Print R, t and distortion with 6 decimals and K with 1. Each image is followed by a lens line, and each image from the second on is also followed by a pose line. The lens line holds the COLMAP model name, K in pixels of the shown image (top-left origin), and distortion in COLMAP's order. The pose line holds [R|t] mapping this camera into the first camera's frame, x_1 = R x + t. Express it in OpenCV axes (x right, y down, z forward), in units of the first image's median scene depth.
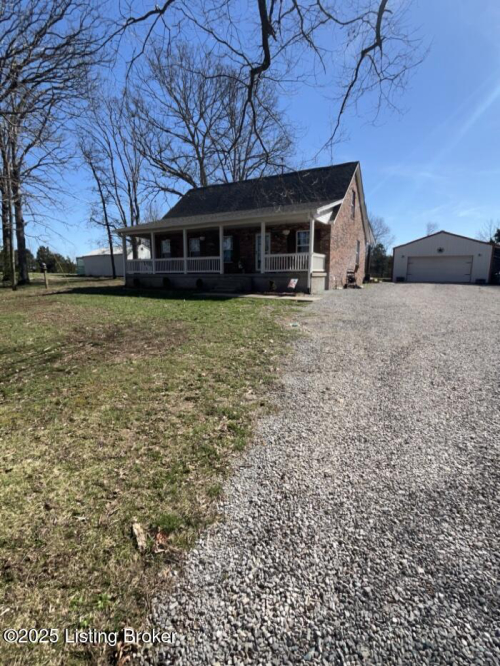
lens RADIAL K [[327.6, 0, 250.5], [0, 327.6, 327.9], [0, 0, 1]] dist [0.000582, 0.001121]
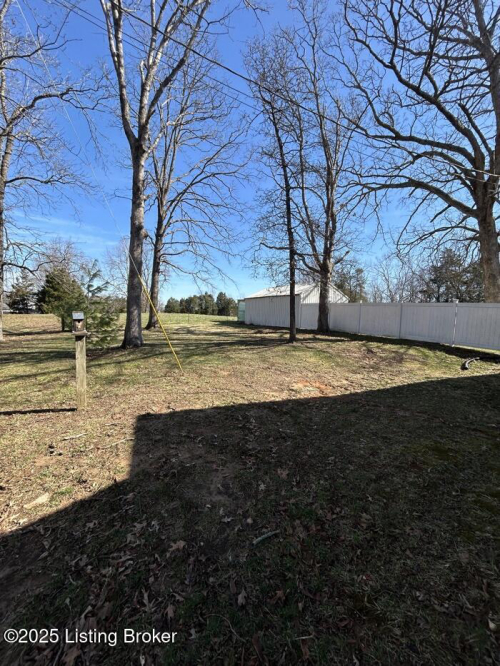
lens RADIAL K [[270.6, 0, 246.9], [0, 270.6, 329.9], [0, 0, 1]] dist [0.000497, 0.000544]
pose [[0.888735, 0.058989, -0.454610, -1.266826], [-0.108512, 0.990574, -0.083599, -0.557176], [0.445393, 0.123628, 0.886759, 2.640210]]
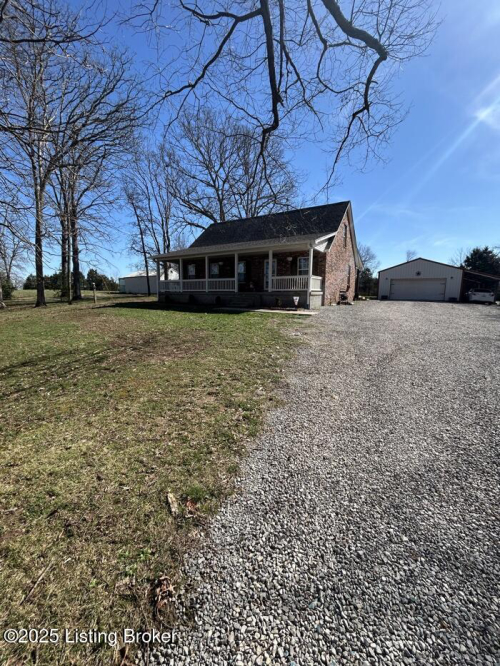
lens RADIAL K [[270.6, 0, 250.0], [0, 270.6, 329.0], [0, 0, 1]] dist [0.000497, 0.000544]
pose [[0.999454, 0.009807, -0.031541, -0.010234], [-0.010705, 0.999539, -0.028417, 0.001453], [0.031248, 0.028739, 0.999098, -0.013259]]
